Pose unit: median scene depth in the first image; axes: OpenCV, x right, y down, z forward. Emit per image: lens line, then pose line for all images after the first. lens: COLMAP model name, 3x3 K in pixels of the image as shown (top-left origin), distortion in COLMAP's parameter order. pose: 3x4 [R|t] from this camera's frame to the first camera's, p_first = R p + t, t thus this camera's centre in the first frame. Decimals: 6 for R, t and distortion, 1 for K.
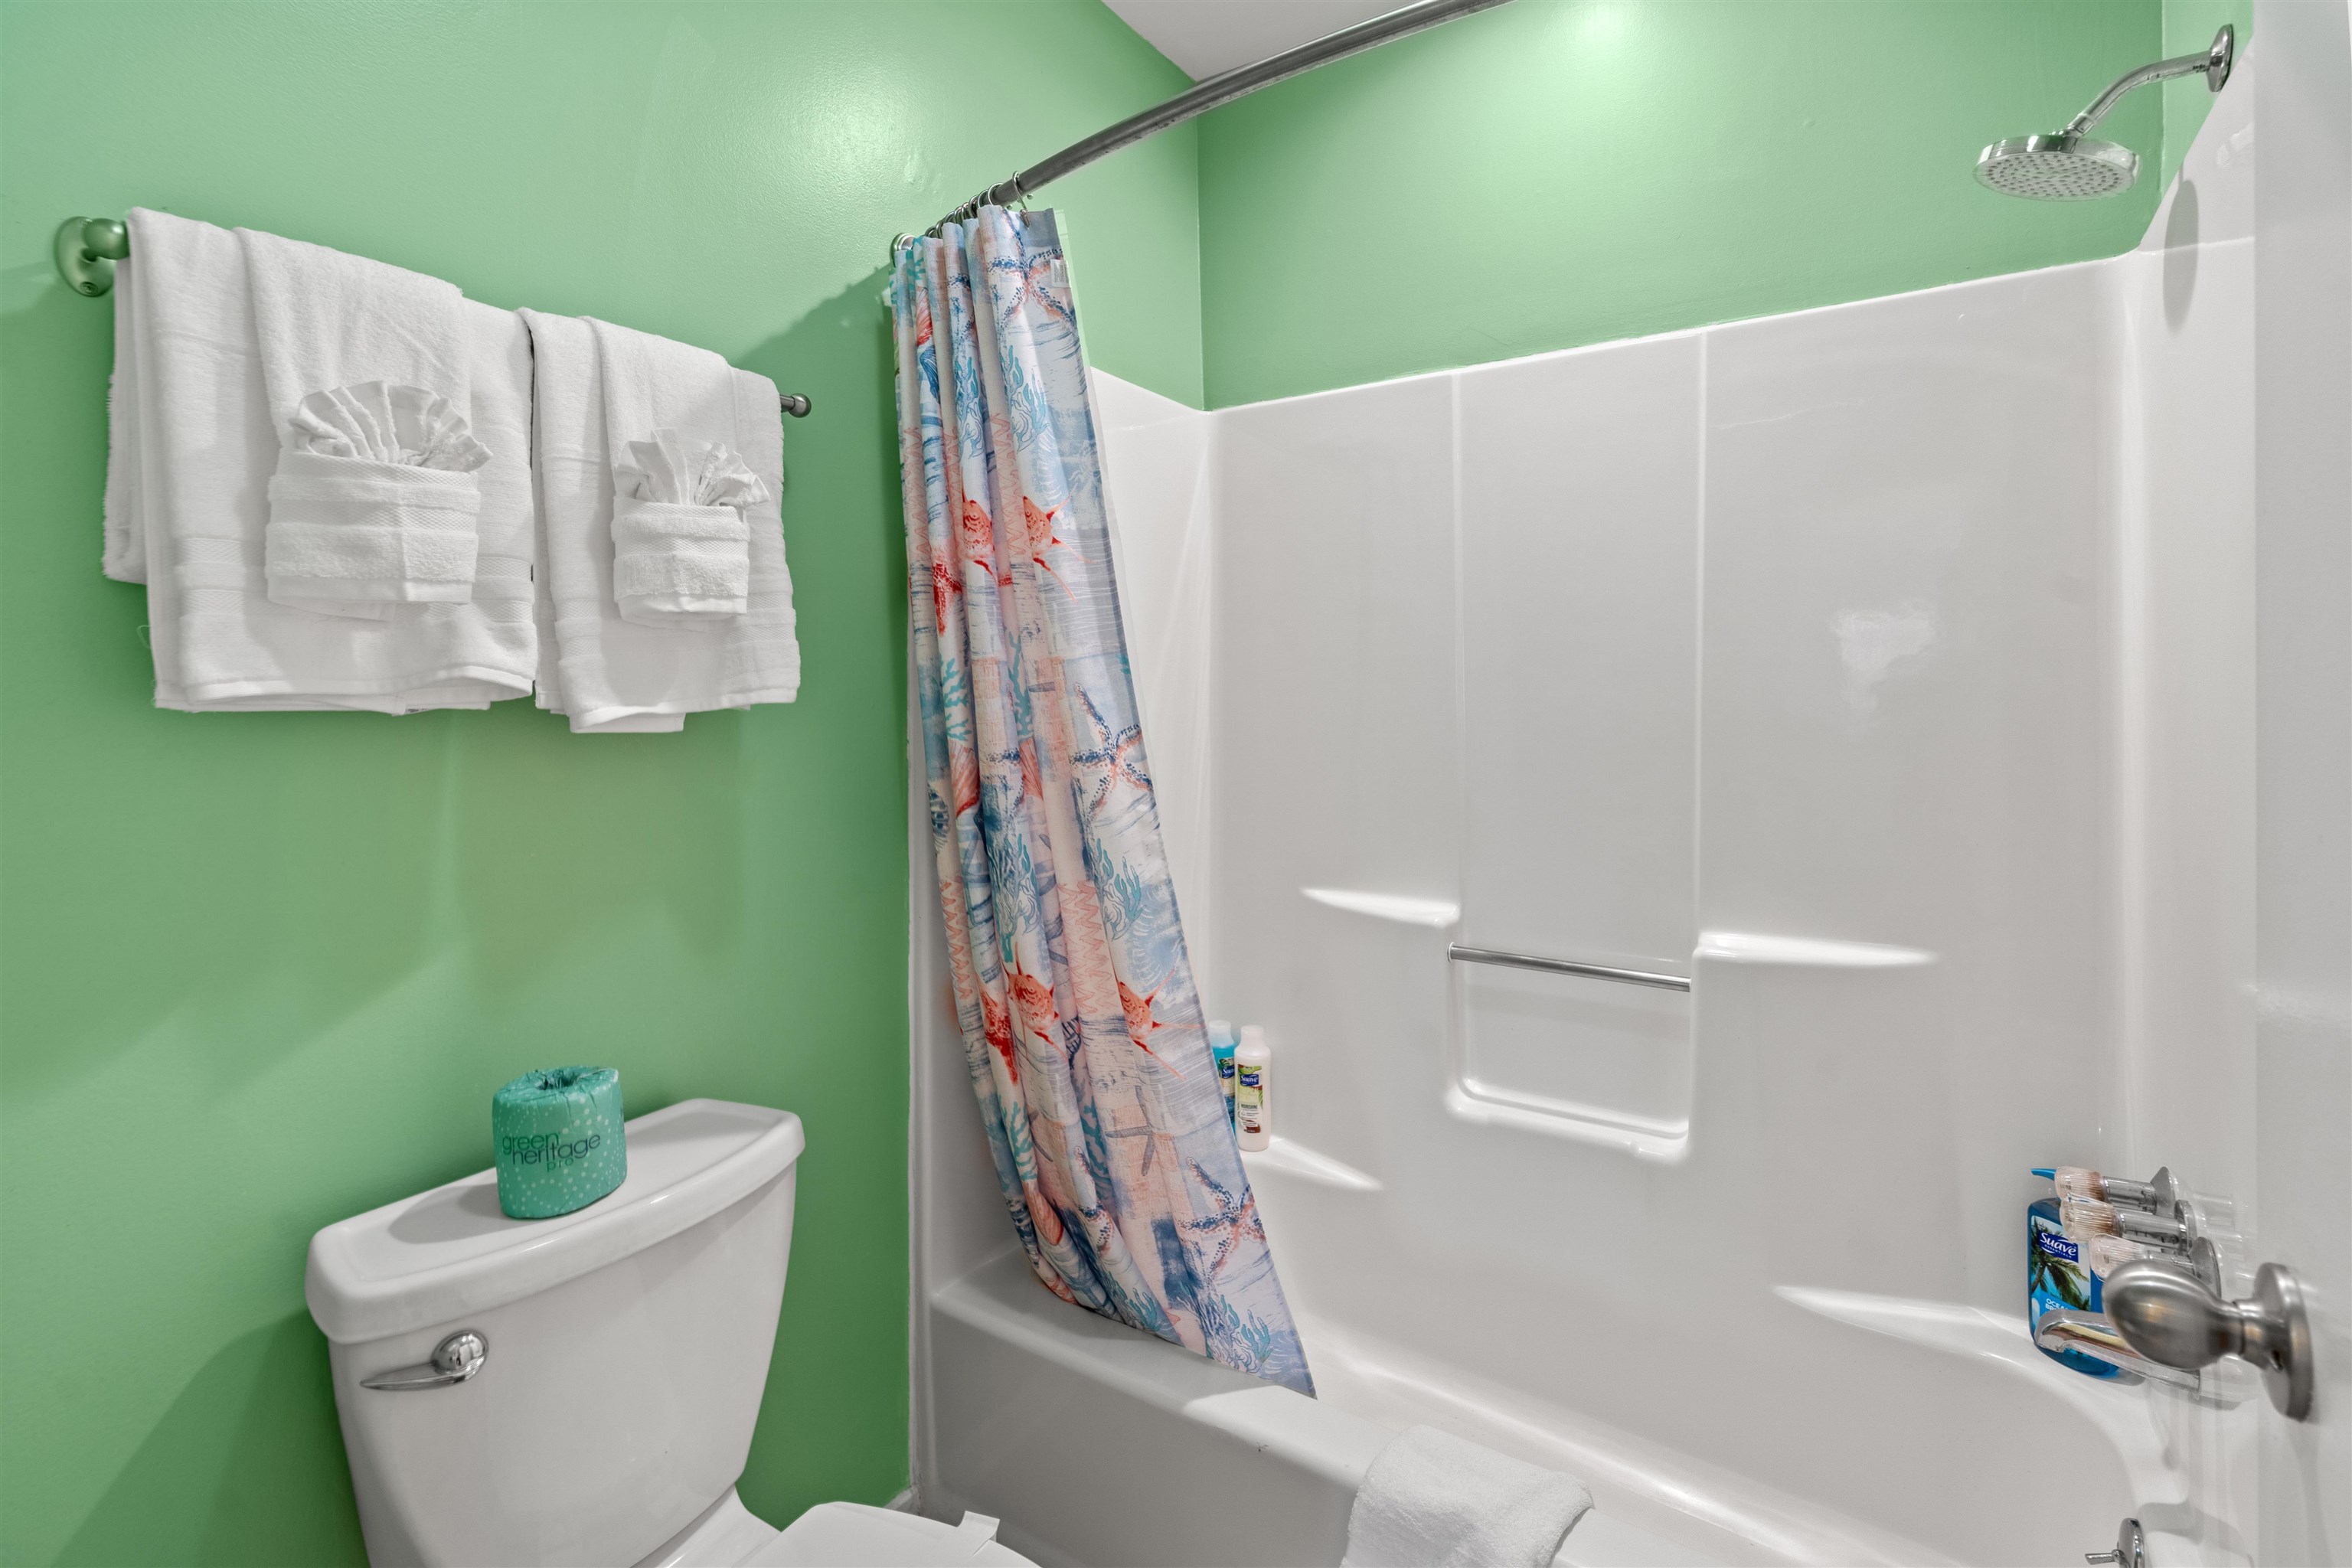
lens RADIAL K [[1137.6, 0, 1159.4], [0, 1137.6, 698.7], [0, 0, 1]] dist [0.001309, -0.000554]
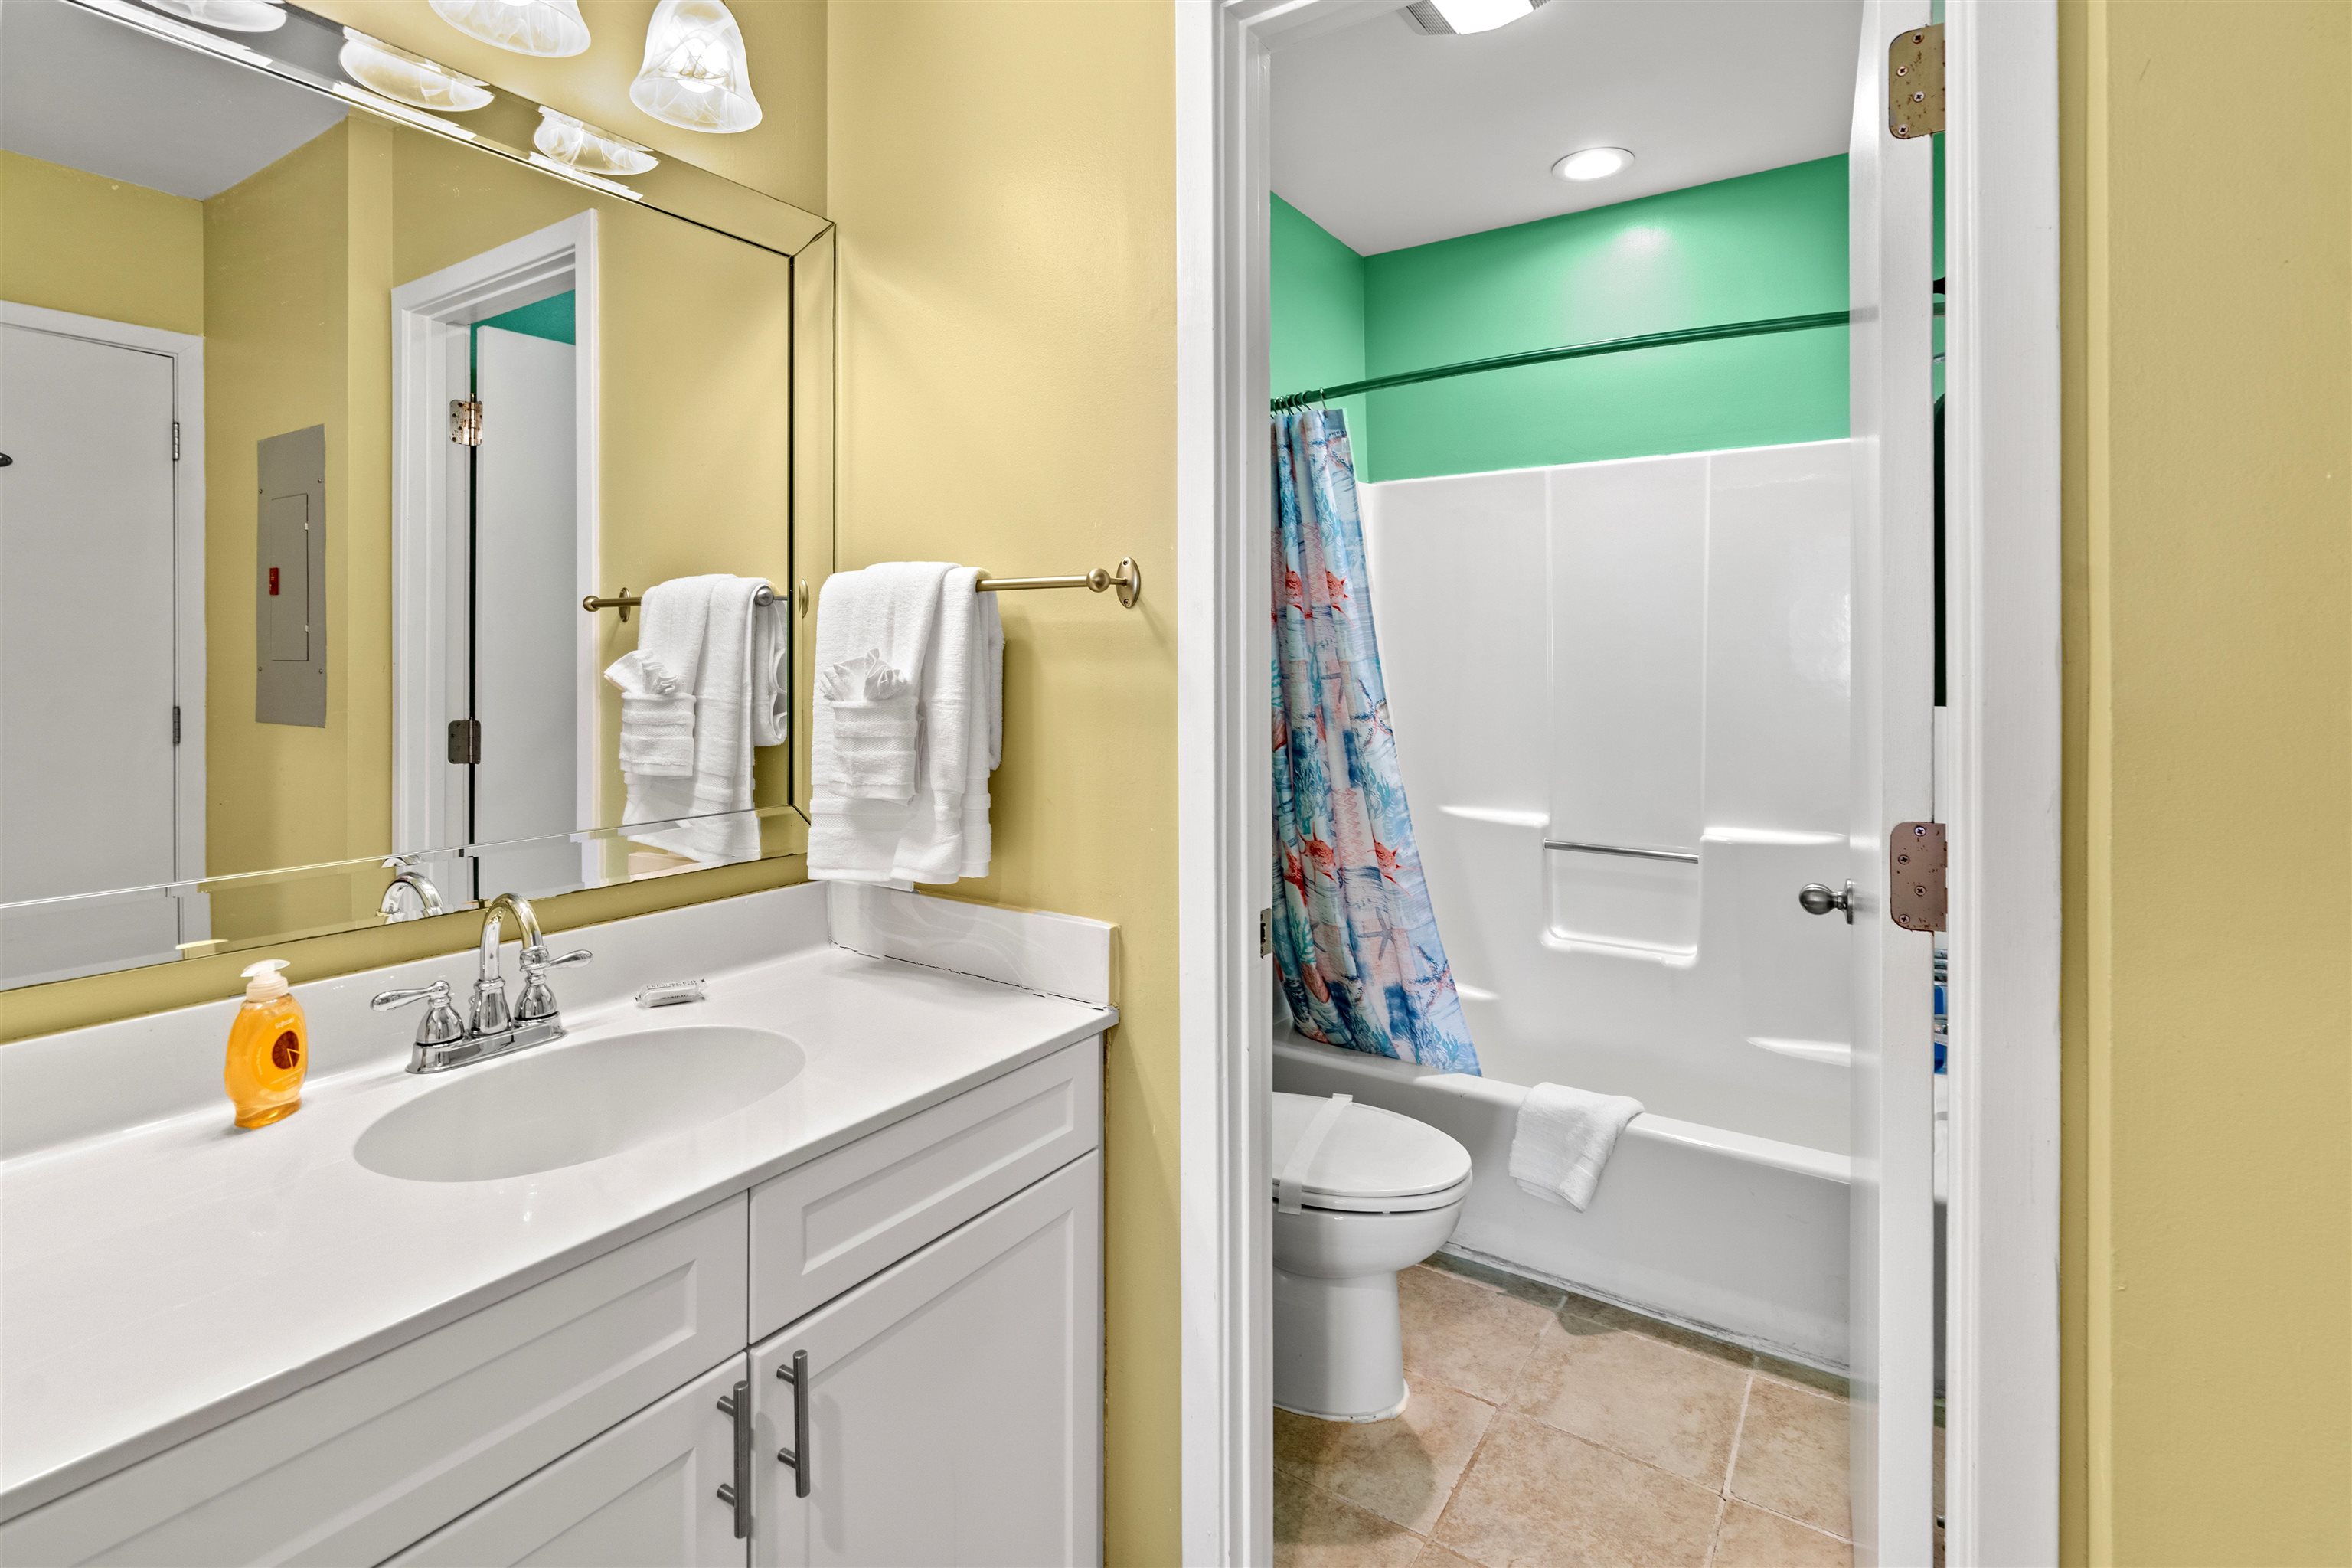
lens RADIAL K [[1137.6, 0, 1168.4], [0, 1137.6, 665.8], [0, 0, 1]] dist [0.001309, -0.000554]
pose [[0.999992, 0.003650, -0.001560, -0.351265], [-0.003649, 0.999993, 0.000562, -0.027158], [0.001562, -0.000557, 0.999999, -0.761962]]
